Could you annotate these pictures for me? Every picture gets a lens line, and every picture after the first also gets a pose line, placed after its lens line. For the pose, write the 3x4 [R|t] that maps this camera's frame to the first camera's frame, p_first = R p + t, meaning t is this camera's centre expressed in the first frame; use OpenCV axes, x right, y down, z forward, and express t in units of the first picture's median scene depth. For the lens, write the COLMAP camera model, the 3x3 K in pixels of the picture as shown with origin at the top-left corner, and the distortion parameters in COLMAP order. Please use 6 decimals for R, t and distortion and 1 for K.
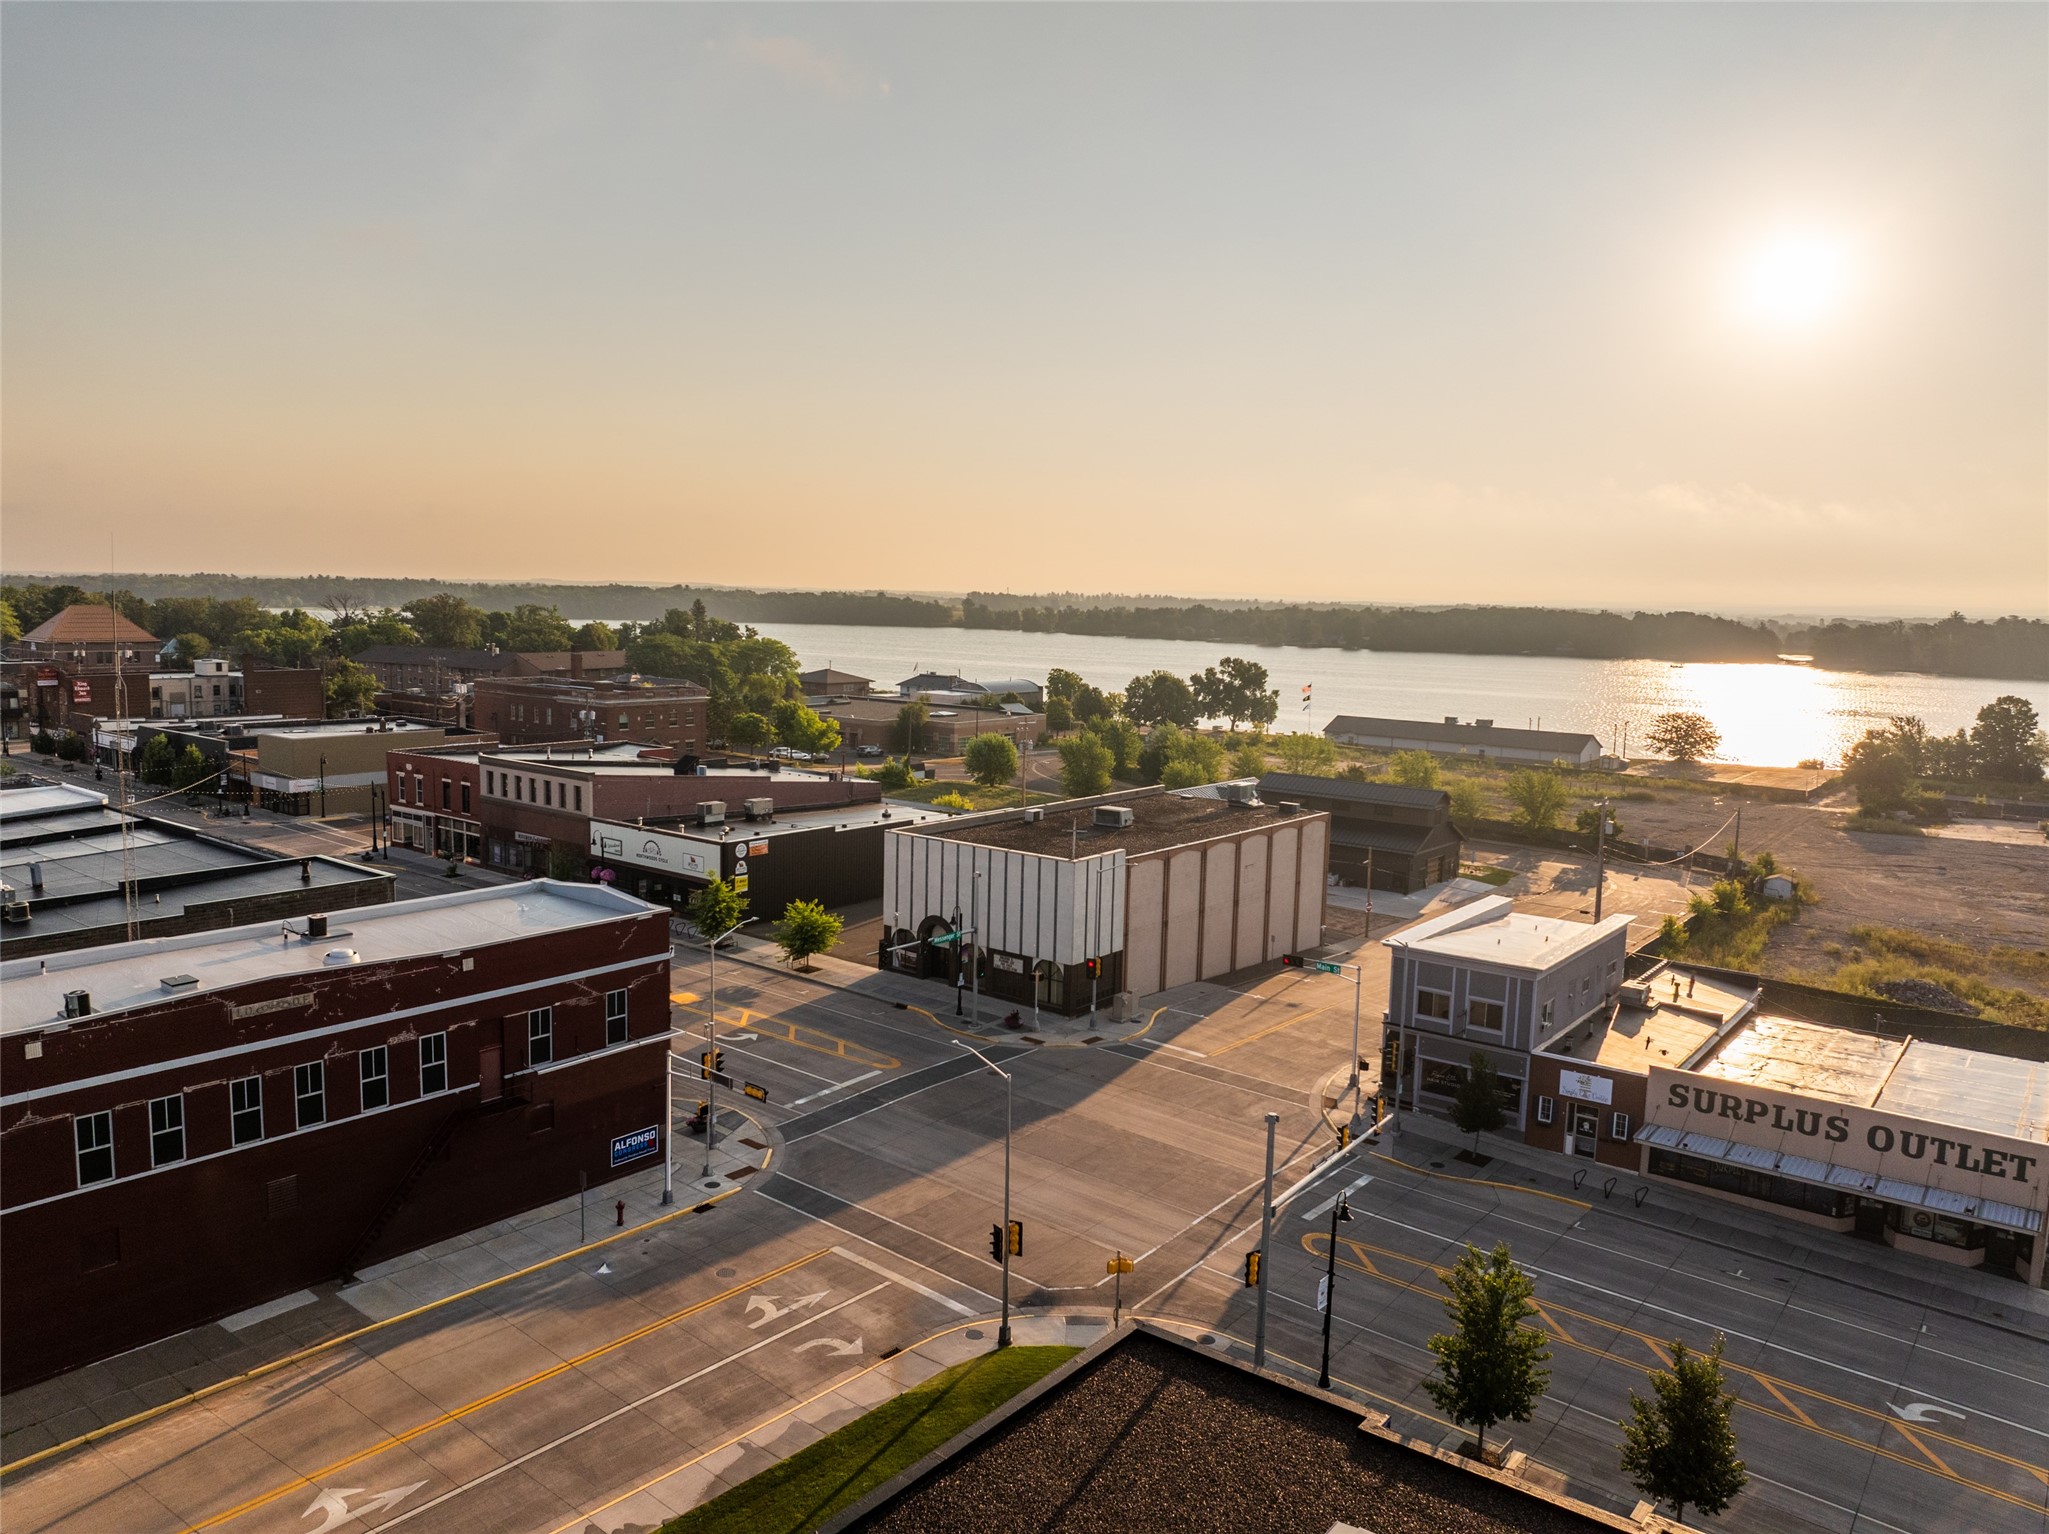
lens RADIAL K [[1447.3, 0, 1020.4], [0, 1447.3, 766.4], [0, 0, 1]] dist [-0.039849, 0.004545]
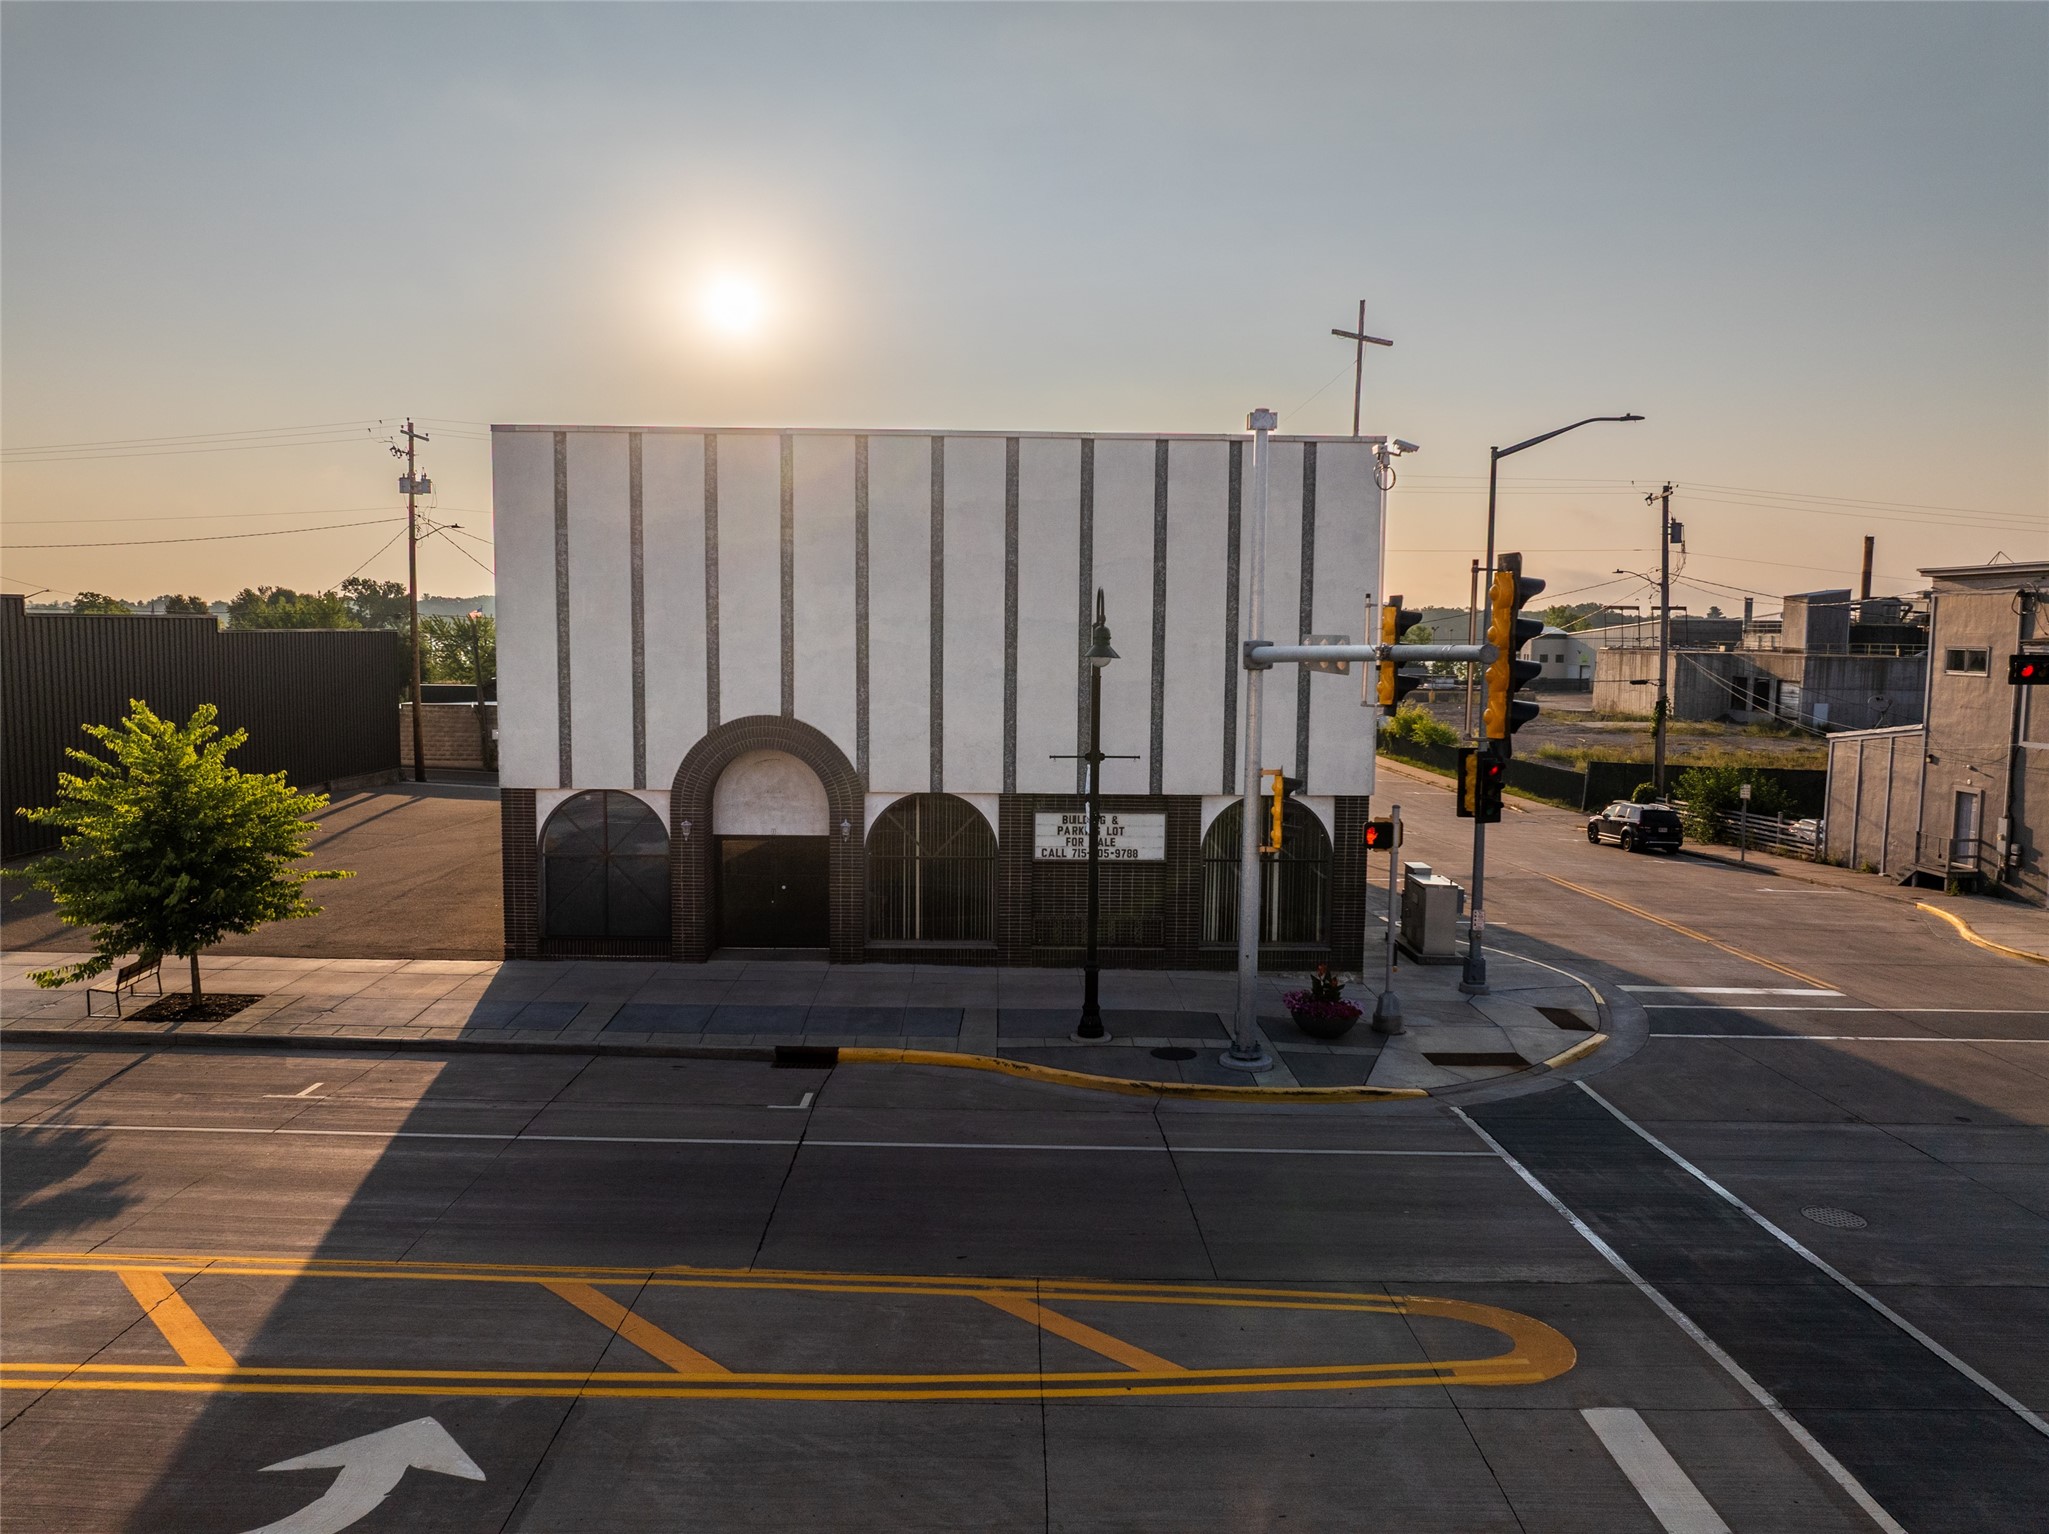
lens RADIAL K [[1447.3, 0, 1021.1], [0, 1447.3, 762.7], [0, 0, 1]] dist [-0.039849, 0.004545]
pose [[0.773570, -0.074660, 0.629297, -0.210346], [0.082850, 0.996427, 0.016372, 0.121852], [-0.628271, 0.039472, 0.776992, 0.825787]]
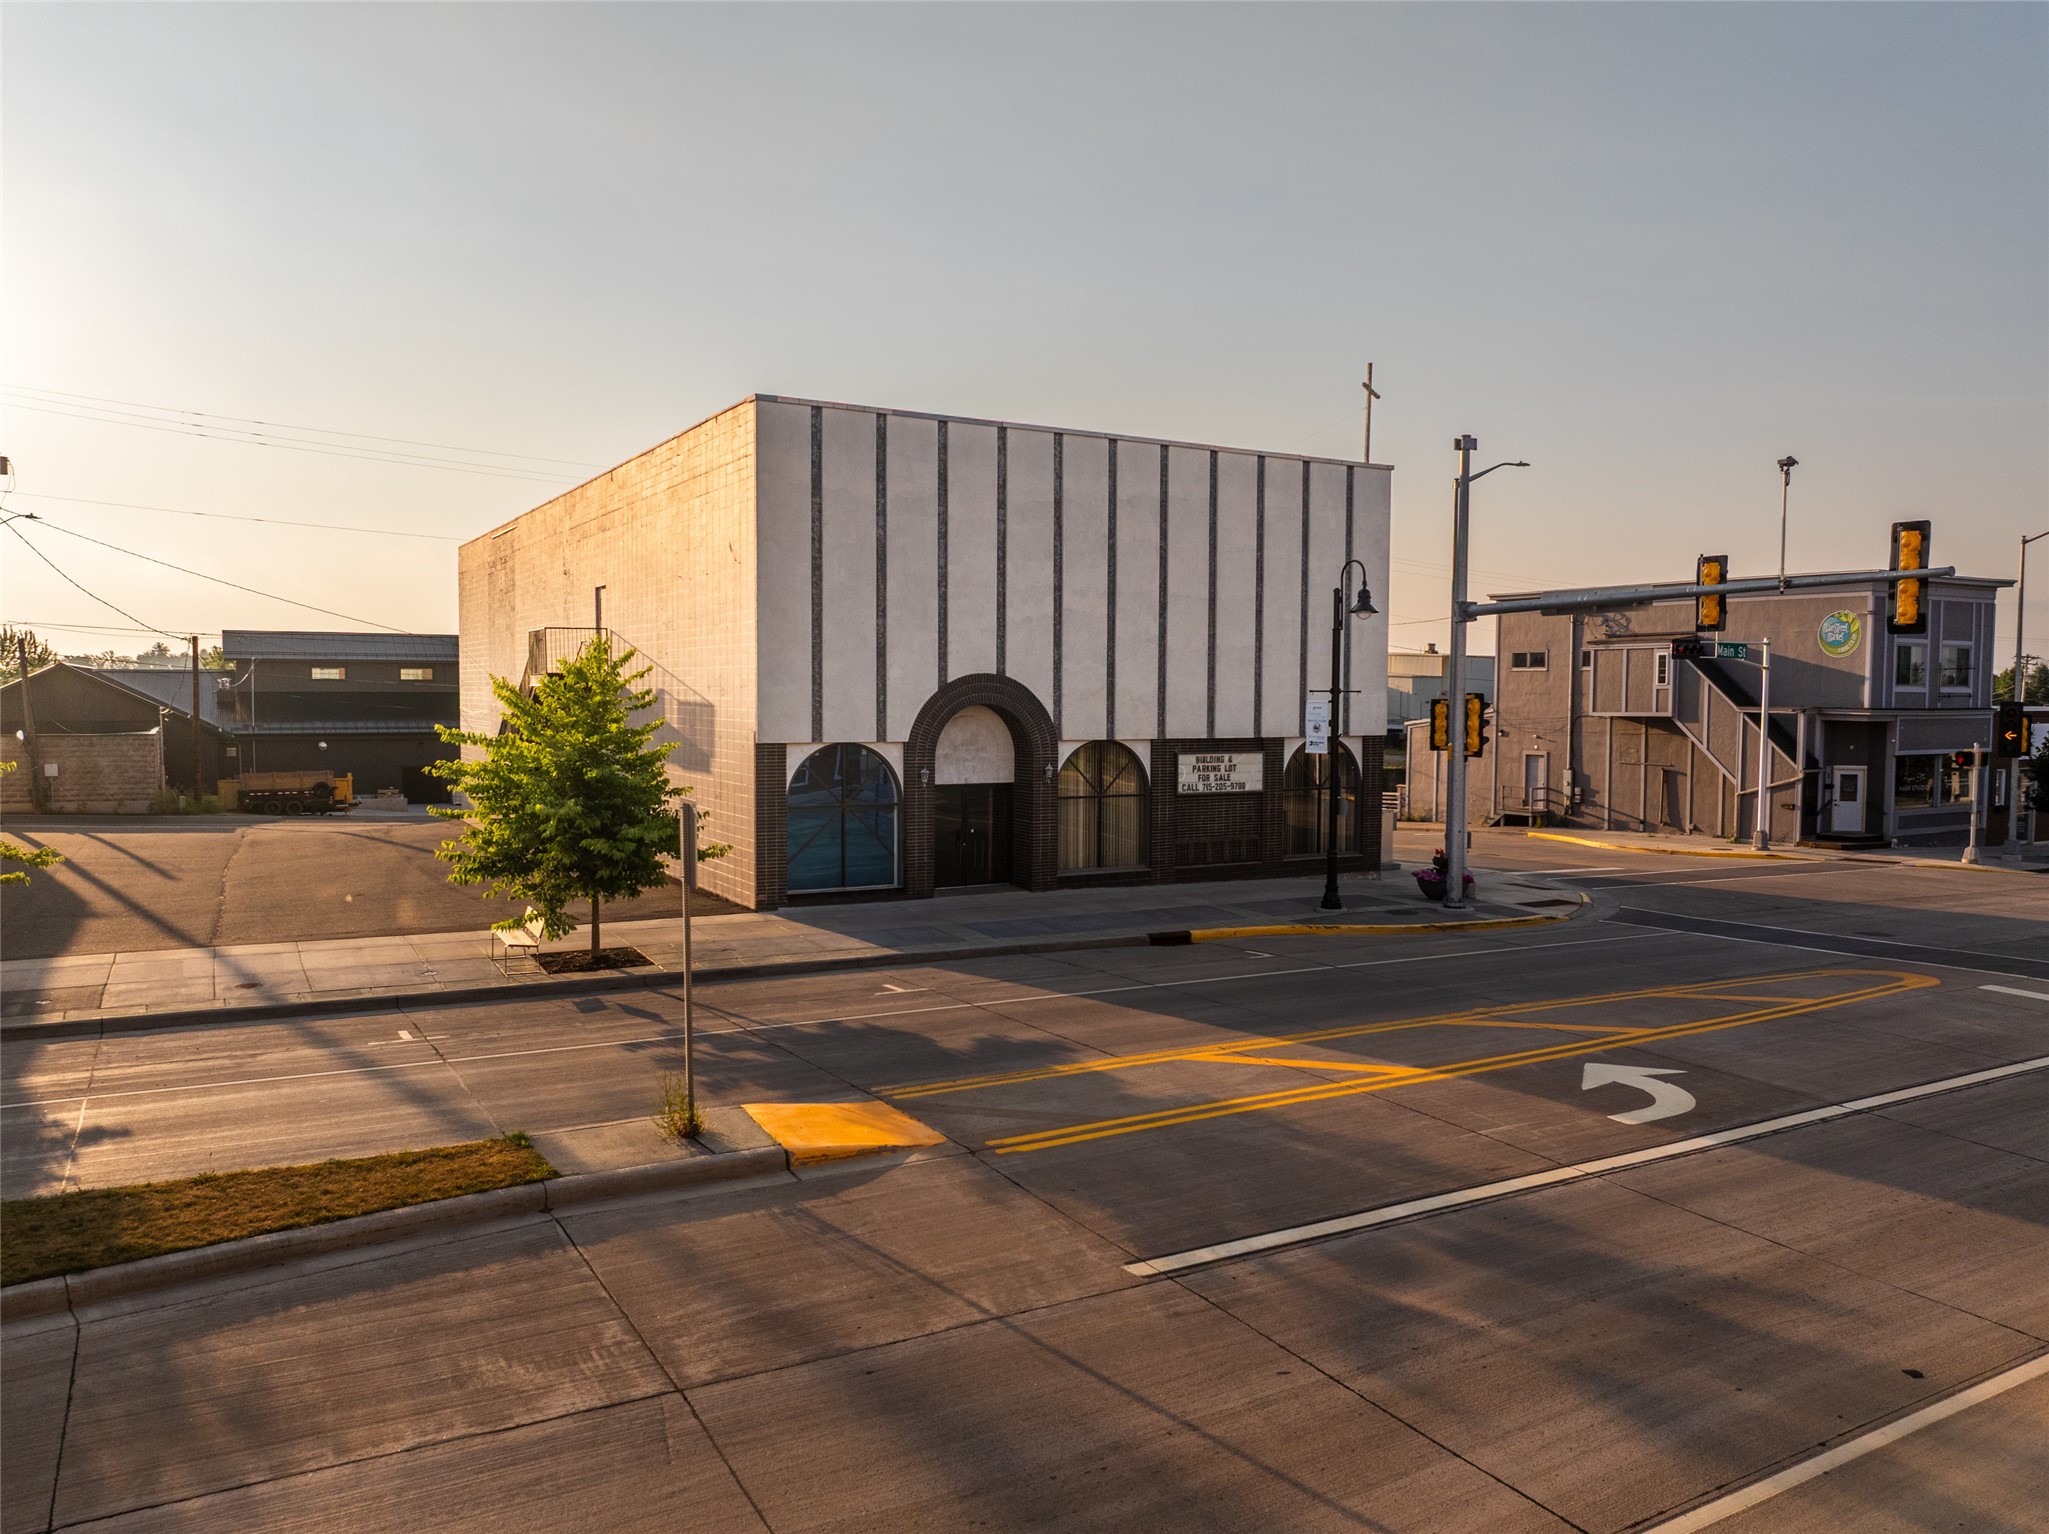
lens RADIAL K [[1447.3, 0, 1028.3], [0, 1447.3, 800.8], [0, 0, 1]] dist [-0.039849, 0.004545]
pose [[0.374488, -0.088829, 0.922967, -0.372564], [0.115091, 0.992156, 0.048791, 0.126808], [-0.920061, 0.087954, 0.381774, 0.954570]]
